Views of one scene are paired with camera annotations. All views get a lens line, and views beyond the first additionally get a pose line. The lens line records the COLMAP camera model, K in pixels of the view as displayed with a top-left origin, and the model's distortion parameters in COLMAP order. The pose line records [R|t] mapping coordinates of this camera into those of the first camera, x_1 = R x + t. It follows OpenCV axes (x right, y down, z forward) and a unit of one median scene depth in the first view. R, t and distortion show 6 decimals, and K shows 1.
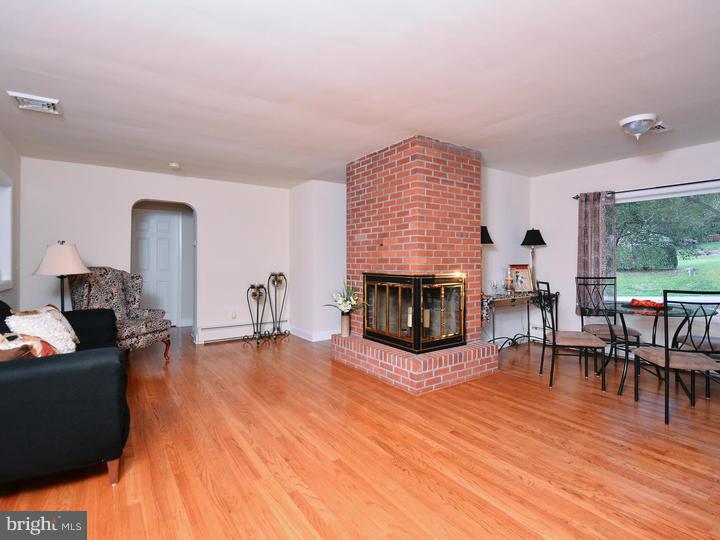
lens RADIAL K [[368.1, 0, 361.6], [0, 368.1, 258.1], [0, 0, 1]] dist [-0.001405, 0.001338]
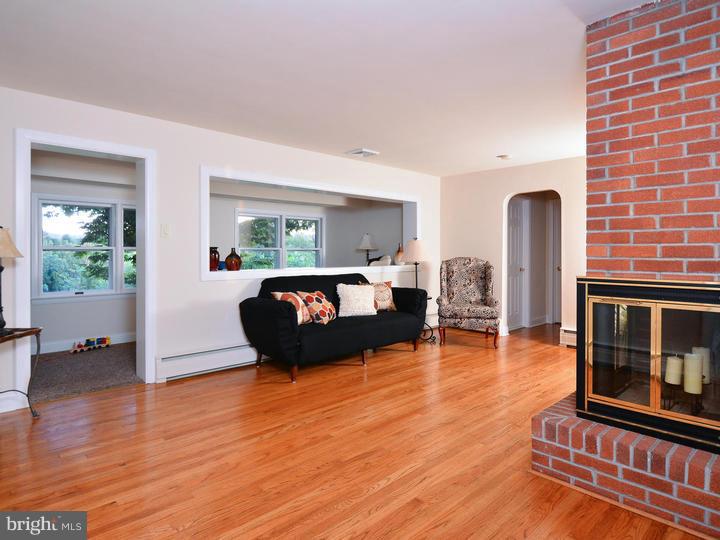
lens RADIAL K [[415.0, 0, 357.4], [0, 415.0, 255.2], [0, 0, 1]] dist [-0.004017, -0.000709]
pose [[0.162711, 0.008970, -0.986633, 0.672968], [0.001282, 0.999956, 0.009303, 0.005937], [0.986673, -0.002779, 0.162692, 0.521340]]
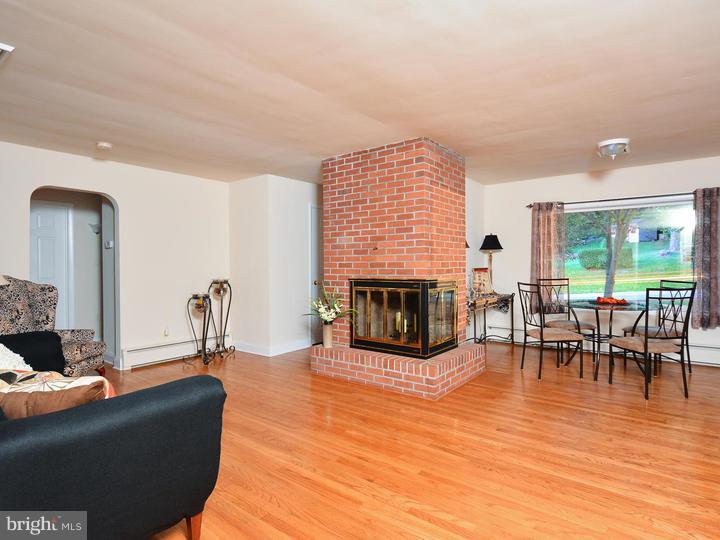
lens RADIAL K [[395.2, 0, 359.3], [0, 395.2, 266.0], [0, 0, 1]] dist [-0.003941, -0.003812]
pose [[0.954216, -0.006680, 0.299045, -0.312390], [0.003810, 0.999941, 0.010181, -0.001199], [-0.299095, -0.008576, 0.954185, 0.039342]]
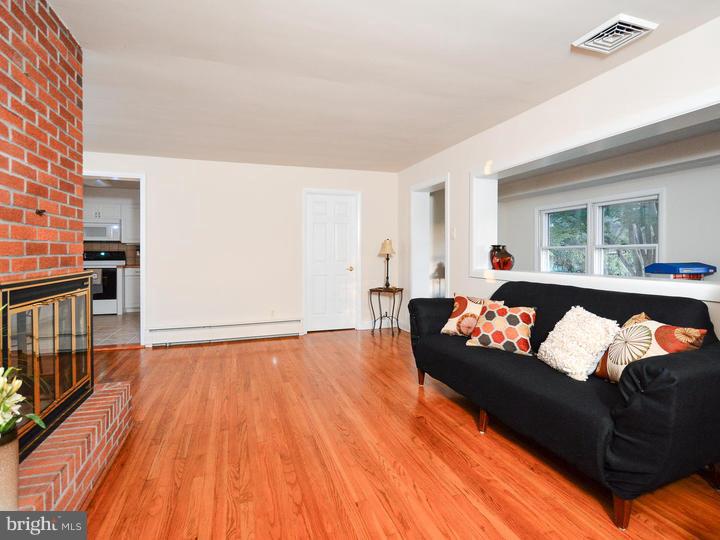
lens RADIAL K [[368.1, 0, 371.0], [0, 368.1, 251.4], [0, 0, 1]] dist [-0.001405, 0.001338]
pose [[-0.971074, 0.007090, 0.238672, -0.454379], [0.005538, 0.999959, -0.007174, 0.016198], [-0.238713, -0.005645, -0.971074, 1.411038]]
